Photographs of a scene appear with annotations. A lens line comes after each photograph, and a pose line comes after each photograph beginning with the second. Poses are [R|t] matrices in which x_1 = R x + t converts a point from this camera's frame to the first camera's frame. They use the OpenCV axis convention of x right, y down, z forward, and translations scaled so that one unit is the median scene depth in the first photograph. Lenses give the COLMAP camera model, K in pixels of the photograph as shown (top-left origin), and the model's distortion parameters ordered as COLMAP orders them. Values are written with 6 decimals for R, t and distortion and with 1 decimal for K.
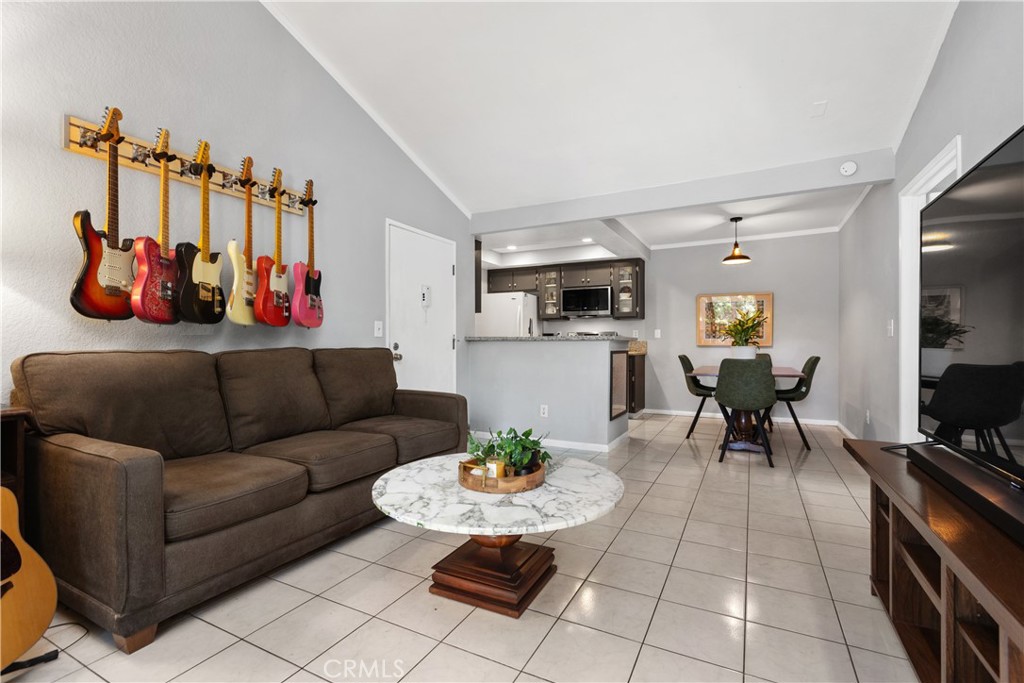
lens RADIAL K [[452.9, 0, 514.9], [0, 452.9, 343.2], [0, 0, 1]] dist [0.001789, -0.000783]
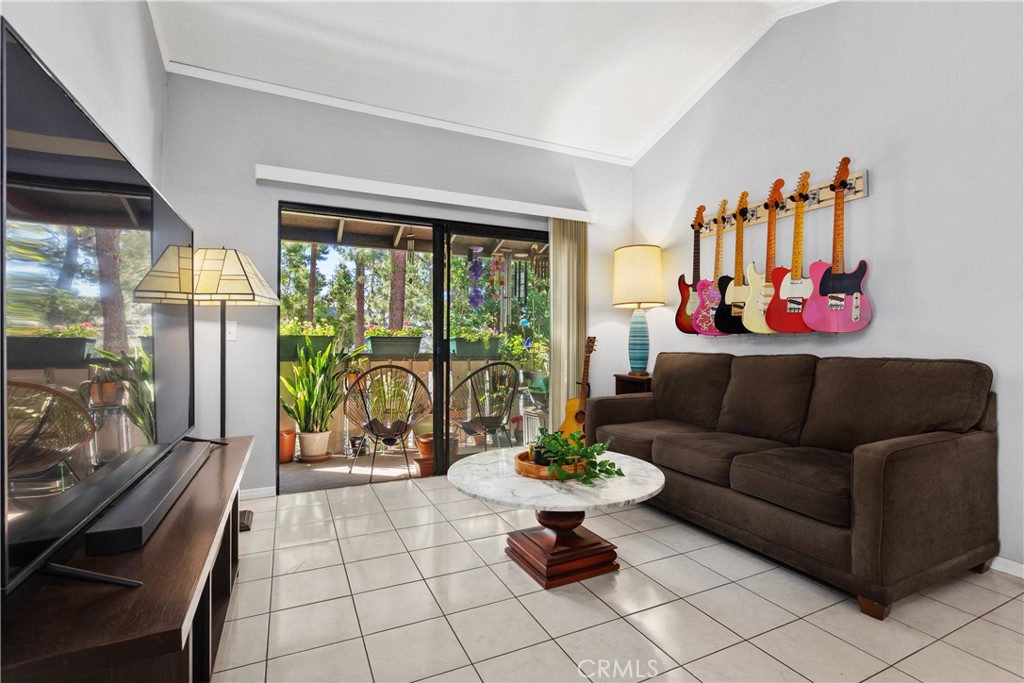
lens RADIAL K [[472.0, 0, 514.8], [0, 472.0, 338.2], [0, 0, 1]] dist [-0.003724, -0.000315]
pose [[-0.598369, -0.008718, -0.801174, 0.790658], [-0.003122, 0.999959, -0.008549, -0.016228], [0.801215, -0.002615, -0.598371, 1.314506]]
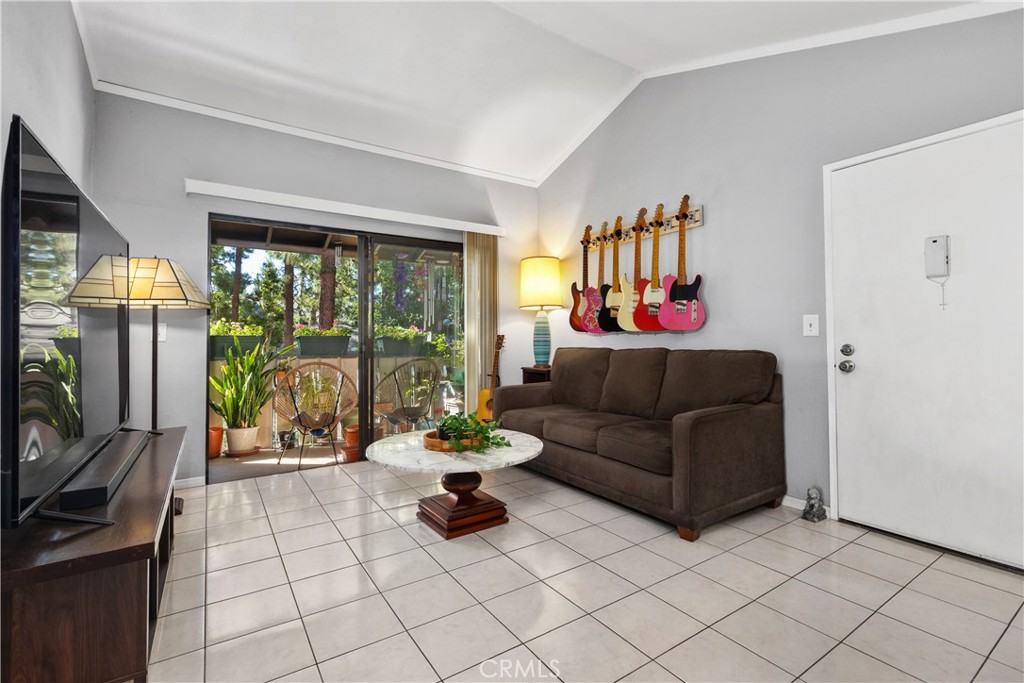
lens RADIAL K [[457.5, 0, 514.9], [0, 457.5, 328.7], [0, 0, 1]] dist [0.001918, 0.000028]
pose [[-0.480002, -0.017570, -0.877092, 0.904965], [0.006123, 0.999708, -0.023377, -0.017888], [0.877246, -0.016591, -0.479754, 1.481505]]
